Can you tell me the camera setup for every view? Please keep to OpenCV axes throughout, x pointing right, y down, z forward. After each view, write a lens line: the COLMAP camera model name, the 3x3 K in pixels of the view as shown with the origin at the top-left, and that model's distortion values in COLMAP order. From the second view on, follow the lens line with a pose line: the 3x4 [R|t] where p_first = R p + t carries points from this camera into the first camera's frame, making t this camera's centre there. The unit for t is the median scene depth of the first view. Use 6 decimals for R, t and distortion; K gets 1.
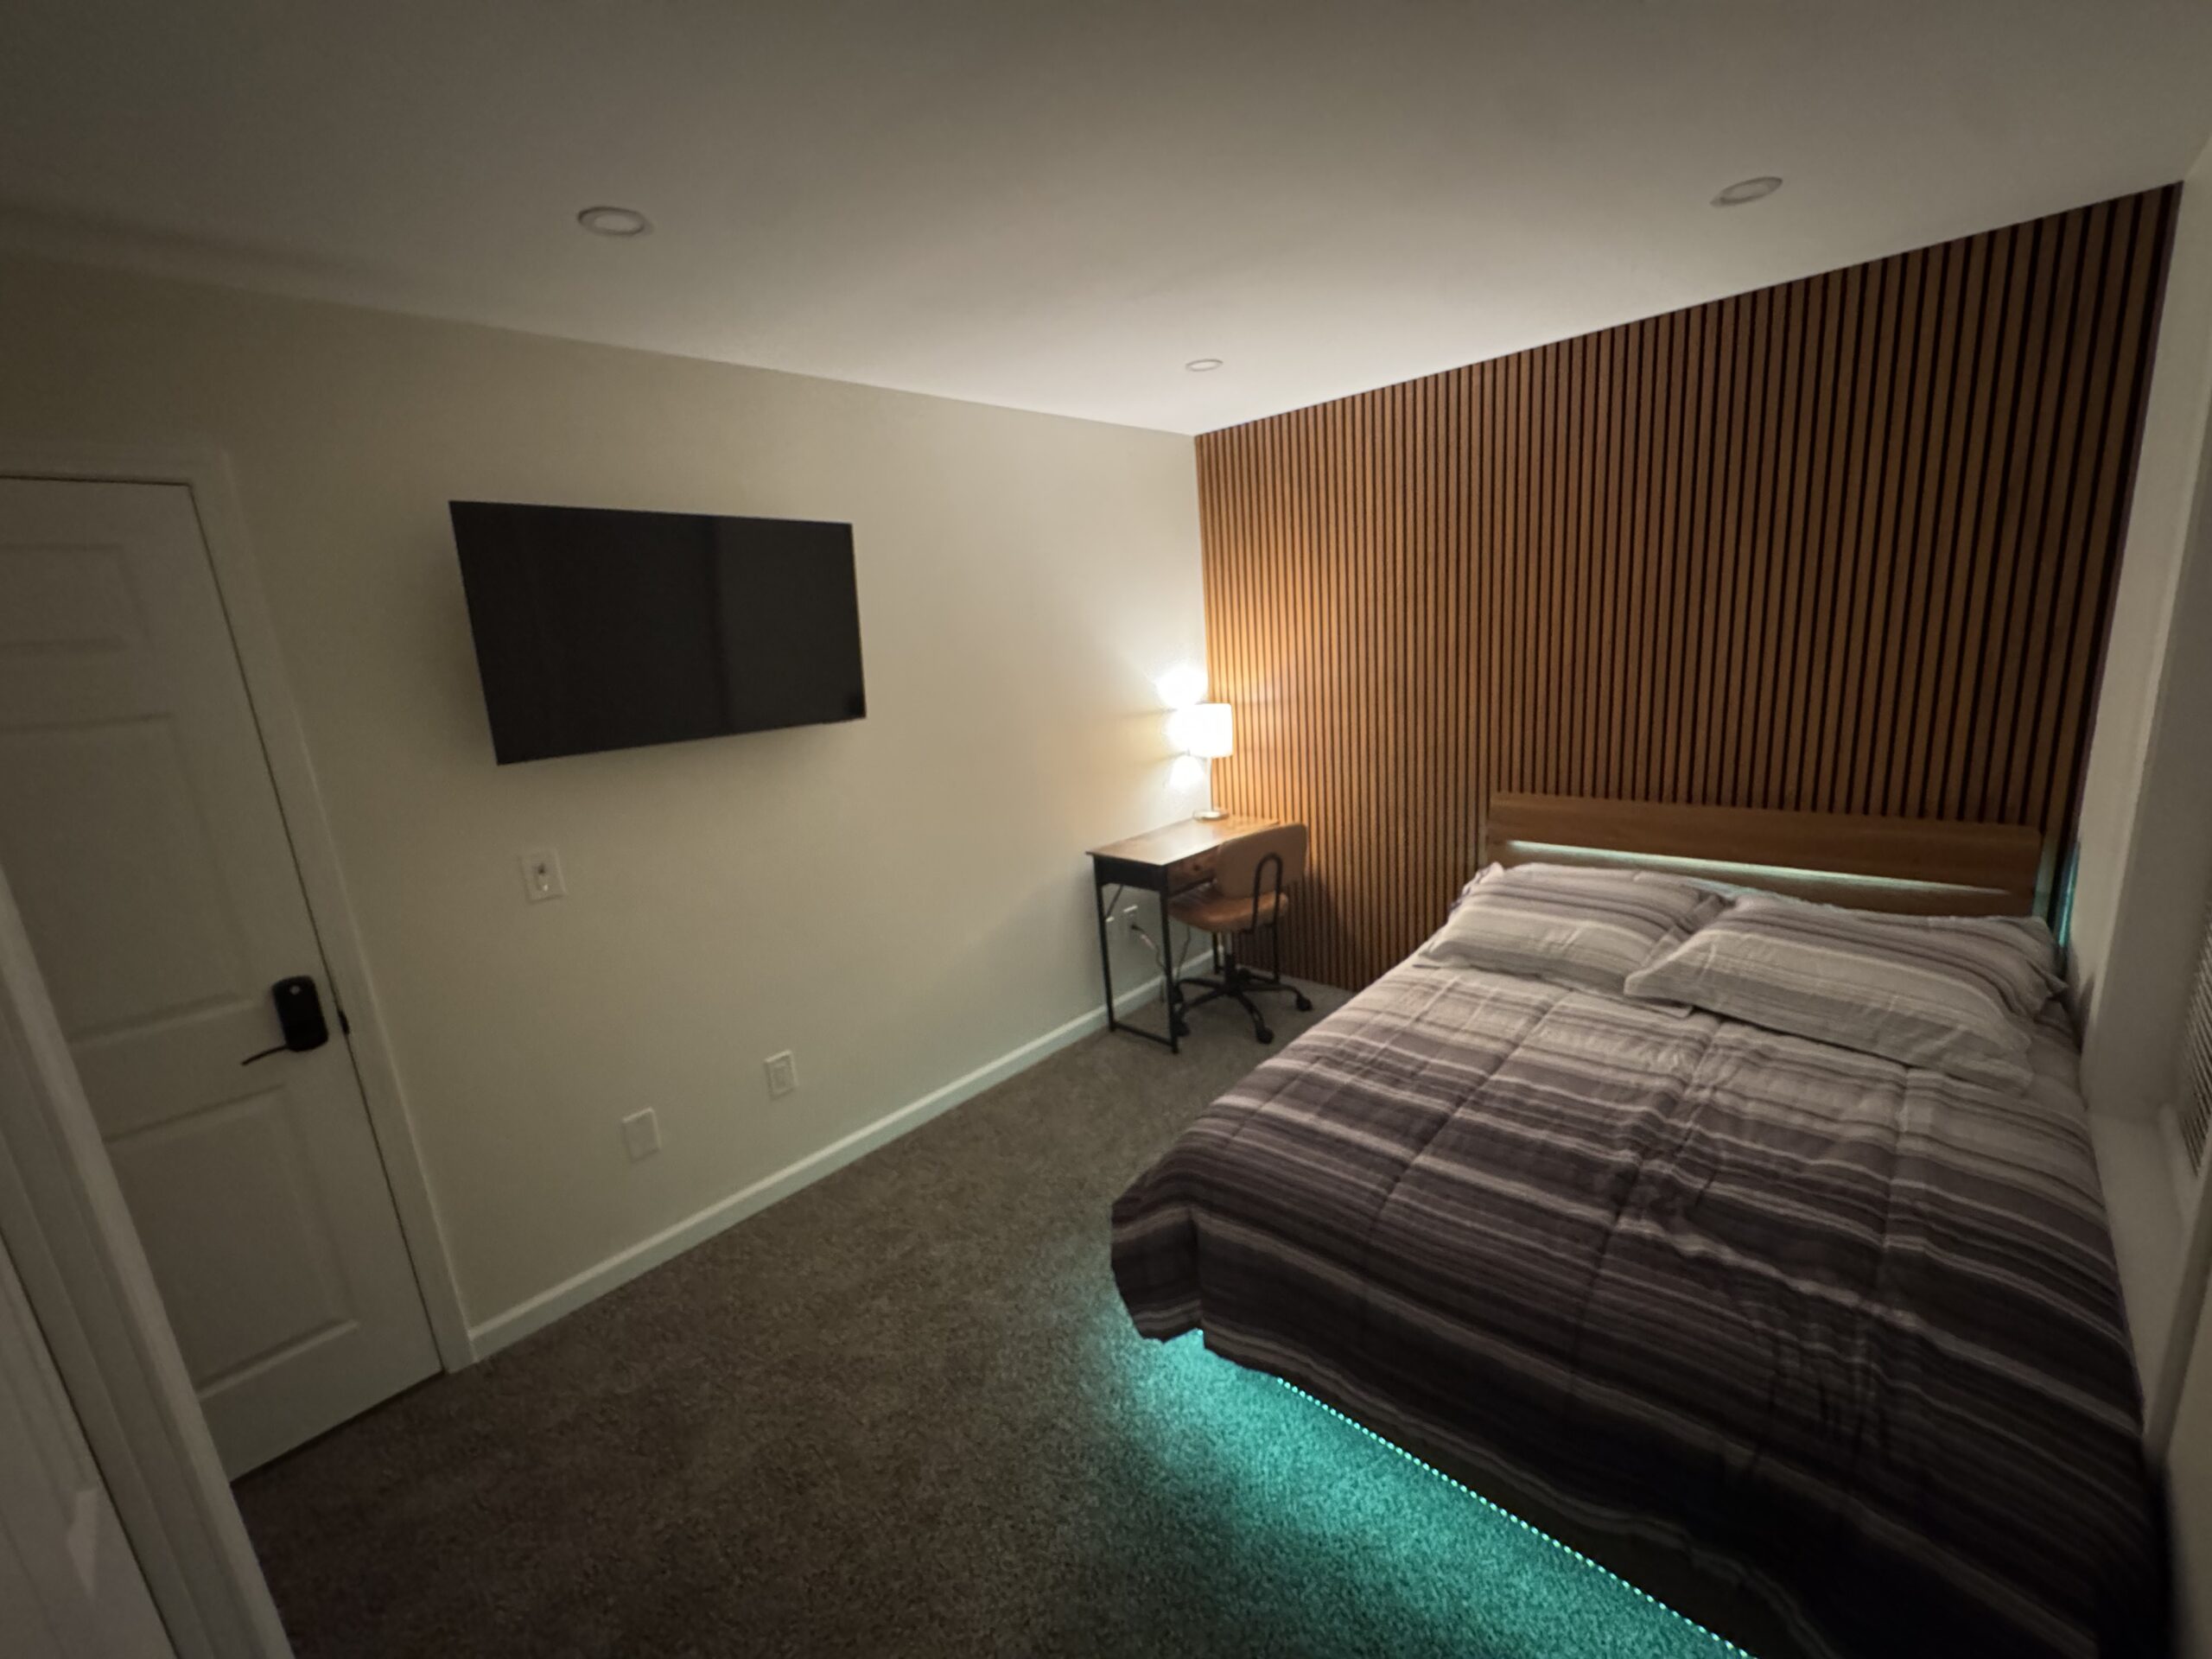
lens RADIAL K [[888.3, 0, 1093.3], [0, 888.3, 831.2], [0, 0, 1]] dist [-0.003191, 0.000072]
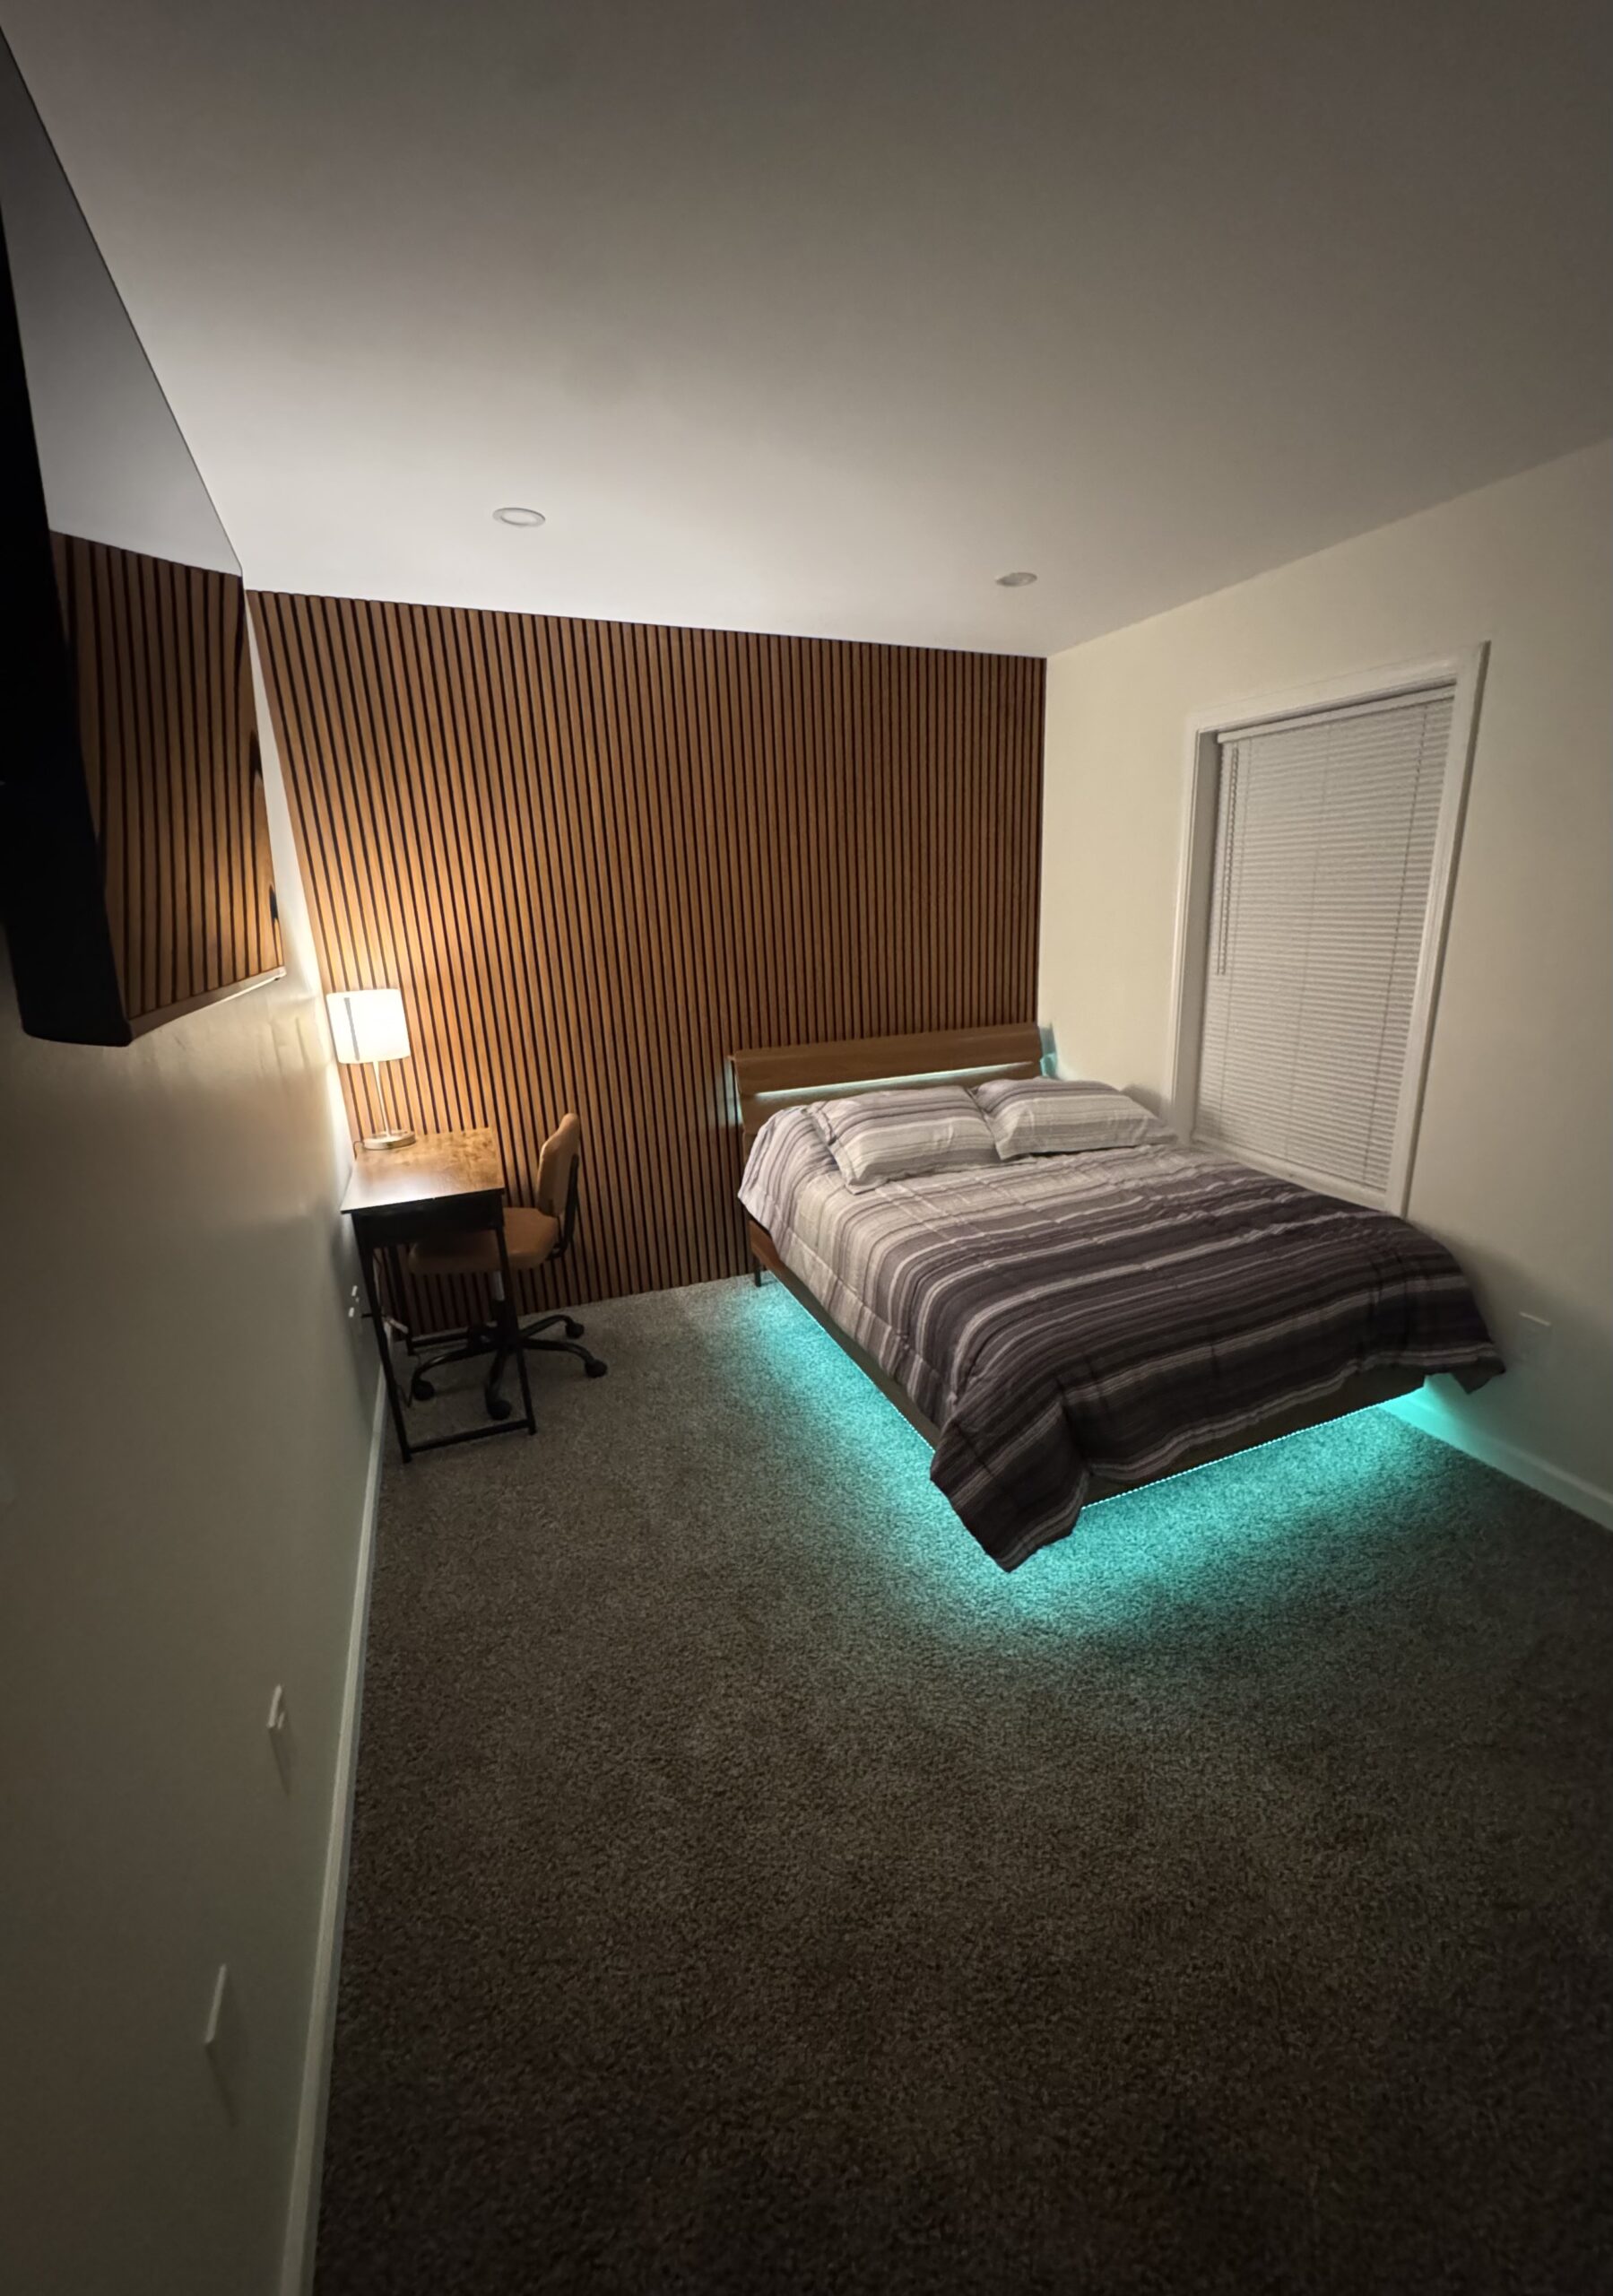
lens RADIAL K [[958.4, 0, 867.3], [0, 958.4, 1172.2], [0, 0, 1]] dist [-0.016670, -0.000188]
pose [[0.379404, -0.195816, 0.904272, -0.883720], [0.206921, 0.970551, 0.123350, -0.020444], [-0.901796, 0.140313, 0.408749, 0.659207]]
